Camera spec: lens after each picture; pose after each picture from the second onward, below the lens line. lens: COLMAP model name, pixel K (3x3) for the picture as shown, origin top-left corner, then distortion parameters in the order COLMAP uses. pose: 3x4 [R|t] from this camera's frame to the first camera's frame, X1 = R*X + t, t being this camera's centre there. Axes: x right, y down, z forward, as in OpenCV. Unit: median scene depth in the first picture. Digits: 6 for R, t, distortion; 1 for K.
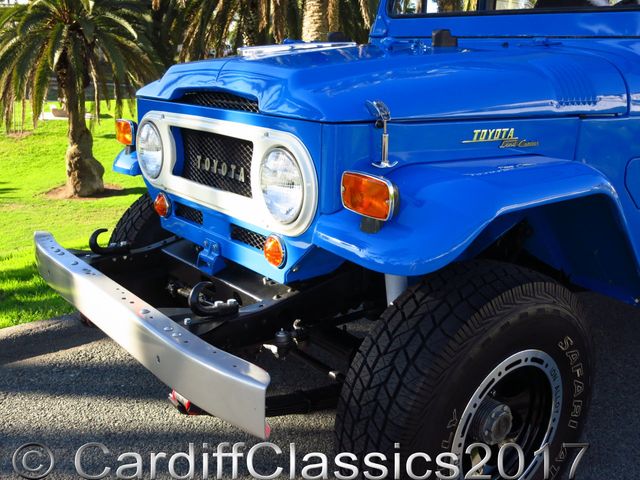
lens RADIAL K [[673.2, 0, 322.2], [0, 673.2, 239.3], [0, 0, 1]] dist [-0.065180, 0.000000]
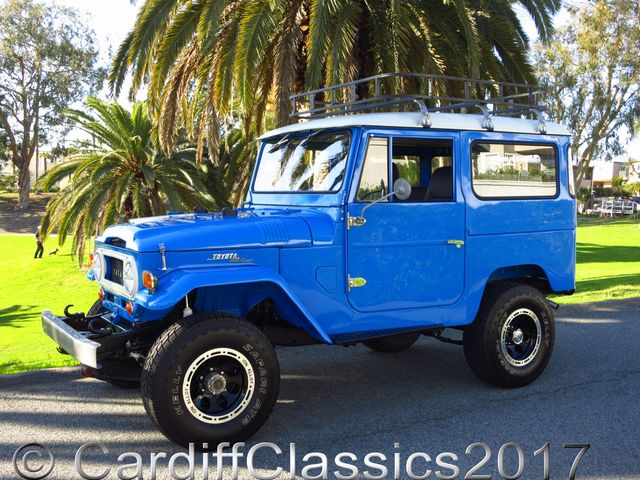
lens RADIAL K [[695.4, 0, 318.5], [0, 695.4, 236.1], [0, 0, 1]] dist [-0.069023, 0.000000]
pose [[0.993005, -0.018303, -0.116648, 0.839295], [-0.005288, 0.980028, -0.198791, 0.239717], [0.117957, 0.198017, 0.973075, -1.253421]]
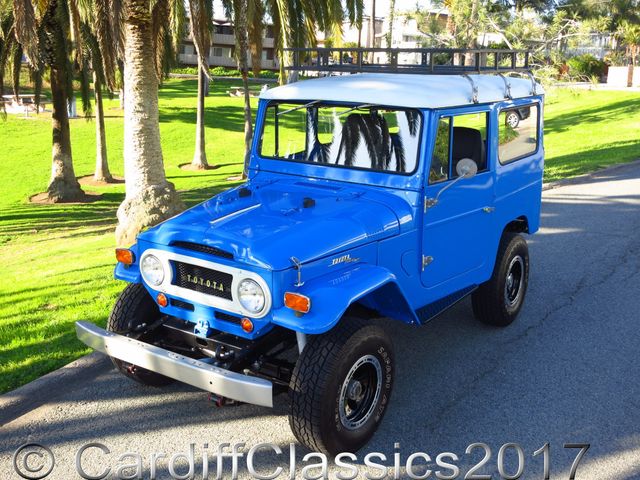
lens RADIAL K [[710.5, 0, 323.2], [0, 710.5, 235.9], [0, 0, 1]] dist [-0.077261, 0.000000]
pose [[0.955826, -0.092667, 0.278942, -0.435263], [0.092240, 0.995628, 0.014685, -0.270571], [-0.279083, 0.011693, 0.960196, -1.201308]]
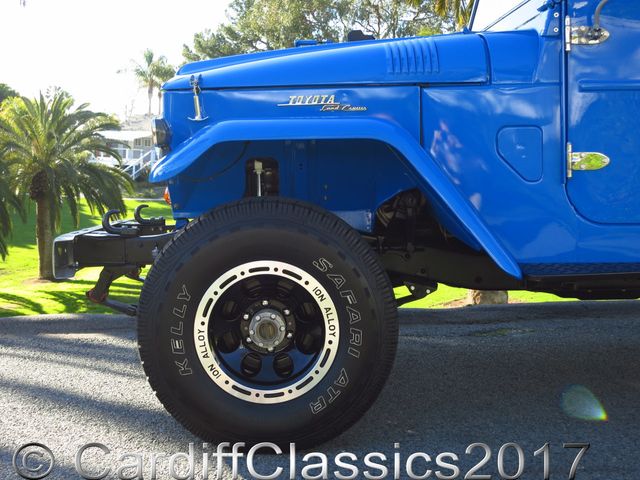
lens RADIAL K [[823.0, 0, 316.2], [0, 823.0, 240.6], [0, 0, 1]] dist [-0.086023, 0.000000]
pose [[0.816793, 0.020971, -0.576549, 1.120394], [-0.123198, 0.982629, -0.138792, 0.299430], [0.563623, 0.184395, 0.805188, -0.151059]]
